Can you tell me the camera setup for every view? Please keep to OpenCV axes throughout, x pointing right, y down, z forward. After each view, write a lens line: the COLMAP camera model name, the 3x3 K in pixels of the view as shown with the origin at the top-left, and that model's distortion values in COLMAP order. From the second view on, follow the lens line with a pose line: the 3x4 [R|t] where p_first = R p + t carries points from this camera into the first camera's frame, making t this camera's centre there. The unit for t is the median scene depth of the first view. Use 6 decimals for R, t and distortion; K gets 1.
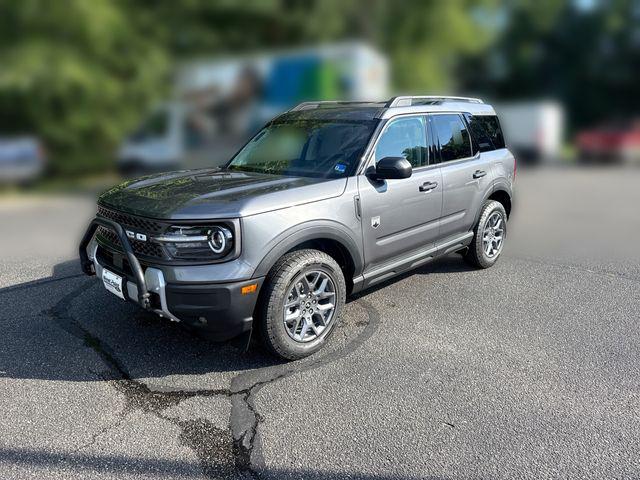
lens RADIAL K [[447.4, 0, 321.9], [0, 447.4, 240.1], [0, 0, 1]] dist [0.013000, -0.004037]
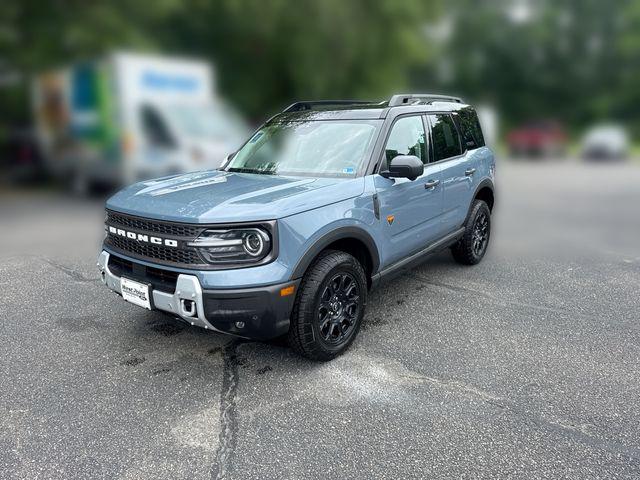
lens RADIAL K [[447.4, 0, 317.3], [0, 447.4, 238.4], [0, 0, 1]] dist [0.013000, -0.004037]
pose [[0.994672, -0.037396, 0.096063, -0.171357], [0.038171, 0.999252, -0.006251, 0.001542], [-0.095758, 0.009884, 0.995356, 0.005075]]
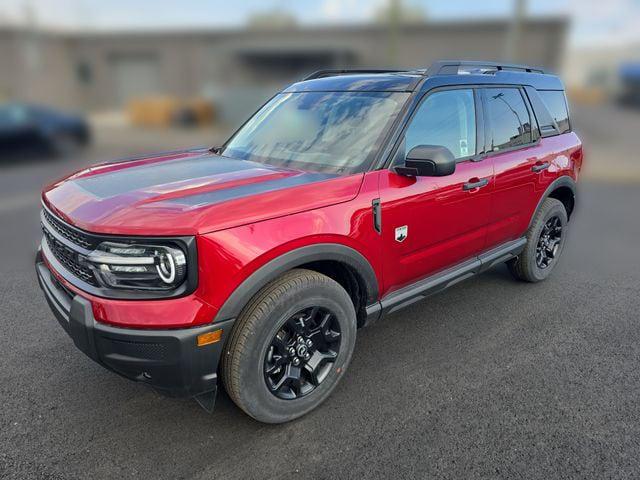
lens RADIAL K [[447.4, 0, 318.7], [0, 447.4, 244.4], [0, 0, 1]] dist [0.013000, -0.004037]
pose [[0.996379, 0.044164, -0.072653, 0.045986], [-0.039340, 0.997008, 0.066534, -0.079443], [0.075375, -0.063435, 0.995135, 0.298013]]
